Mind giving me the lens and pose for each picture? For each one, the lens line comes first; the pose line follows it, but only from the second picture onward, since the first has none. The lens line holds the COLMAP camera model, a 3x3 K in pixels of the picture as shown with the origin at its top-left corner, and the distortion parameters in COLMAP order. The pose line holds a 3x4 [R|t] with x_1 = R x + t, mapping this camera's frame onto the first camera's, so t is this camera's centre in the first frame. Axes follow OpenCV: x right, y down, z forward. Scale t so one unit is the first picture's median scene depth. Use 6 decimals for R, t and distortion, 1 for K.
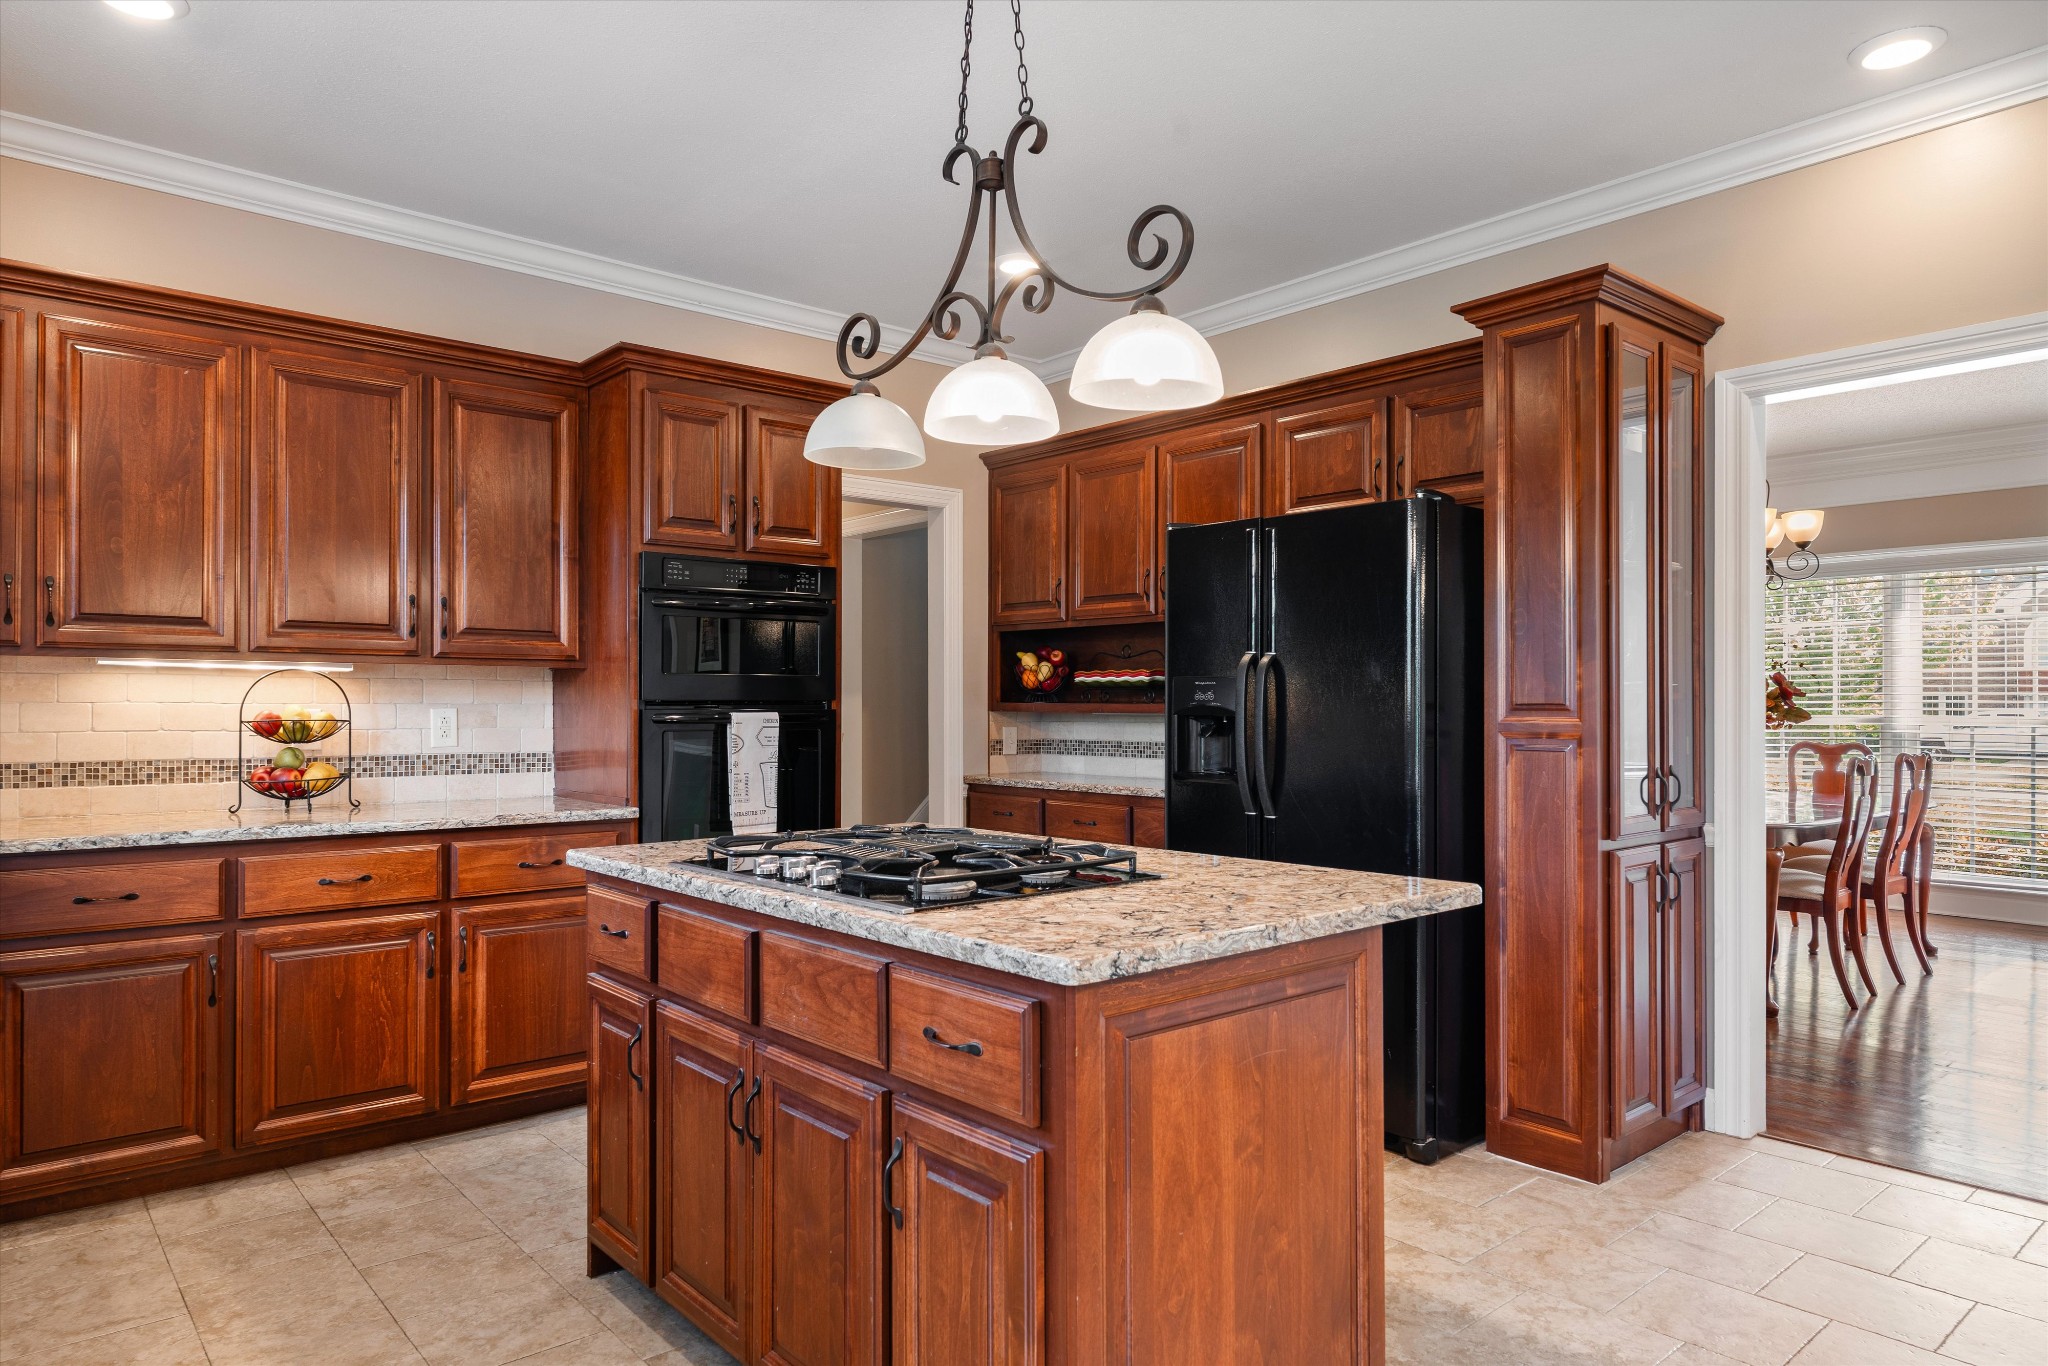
lens RADIAL K [[1252.1, 0, 1024.0], [0, 1252.1, 683.0], [0, 0, 1]] dist [0.001205, 0.001117]
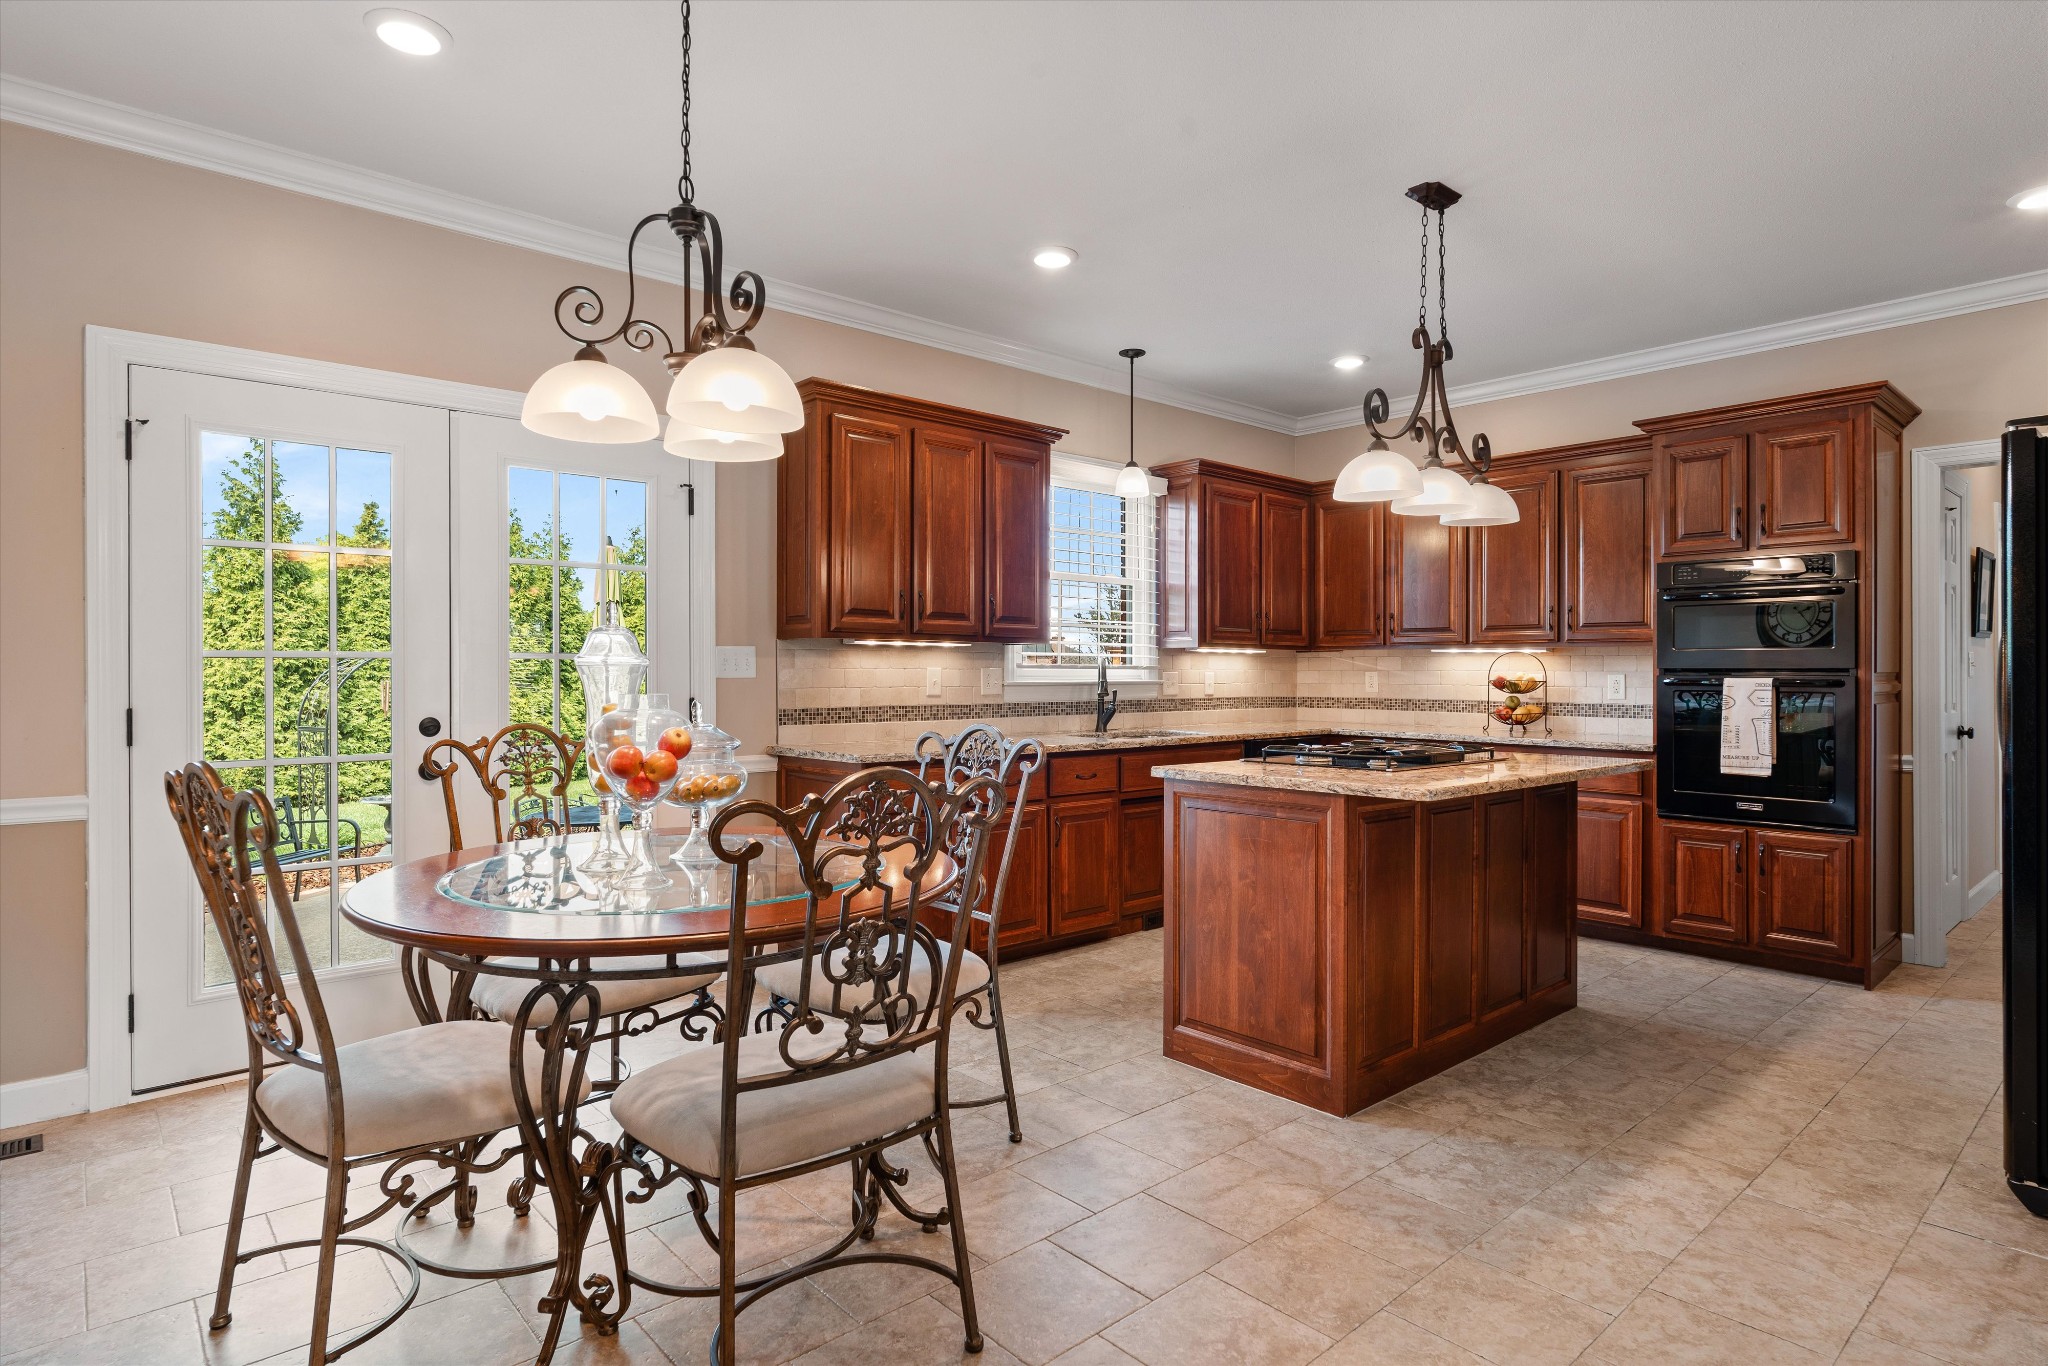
lens RADIAL K [[1066.3, 0, 1041.0], [0, 1066.3, 681.7], [0, 0, 1]] dist [-0.000695, 0.000391]
pose [[0.033783, 0.009386, -0.999385, 1.067527], [0.014381, 0.999848, 0.009876, 0.007810], [0.999326, -0.014706, 0.033643, 0.324469]]
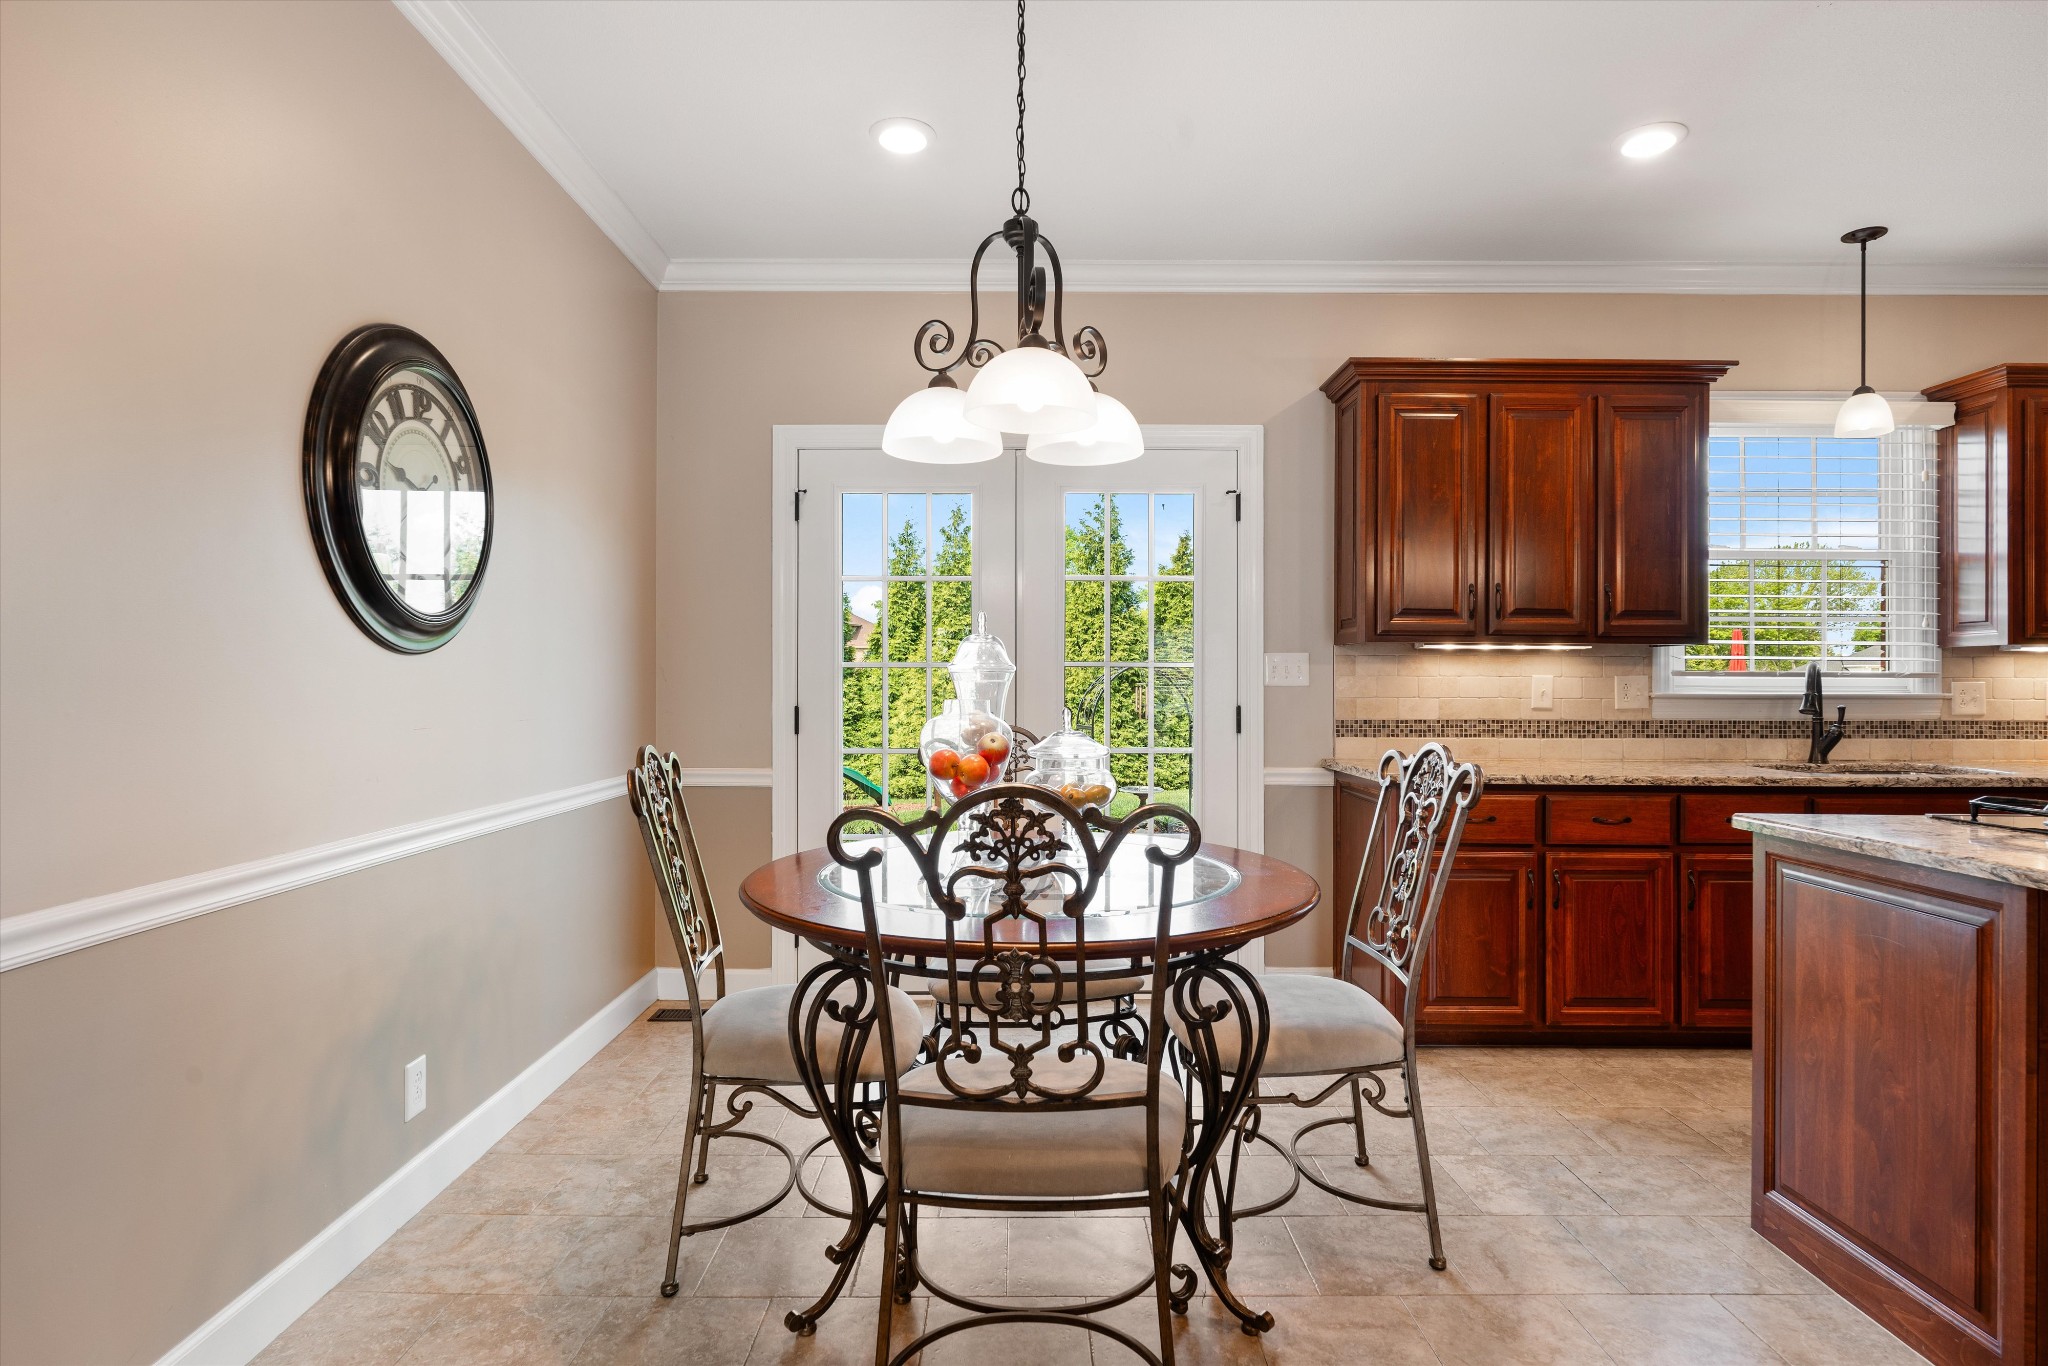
lens RADIAL K [[1066.3, 0, 1041.0], [0, 1066.3, 681.7], [0, 0, 1]] dist [-0.000695, 0.000391]
pose [[-0.629443, -0.000130, -0.777047, 0.905162], [0.009034, 0.999931, -0.007485, 0.012529], [0.776994, -0.011731, -0.629399, 0.562655]]
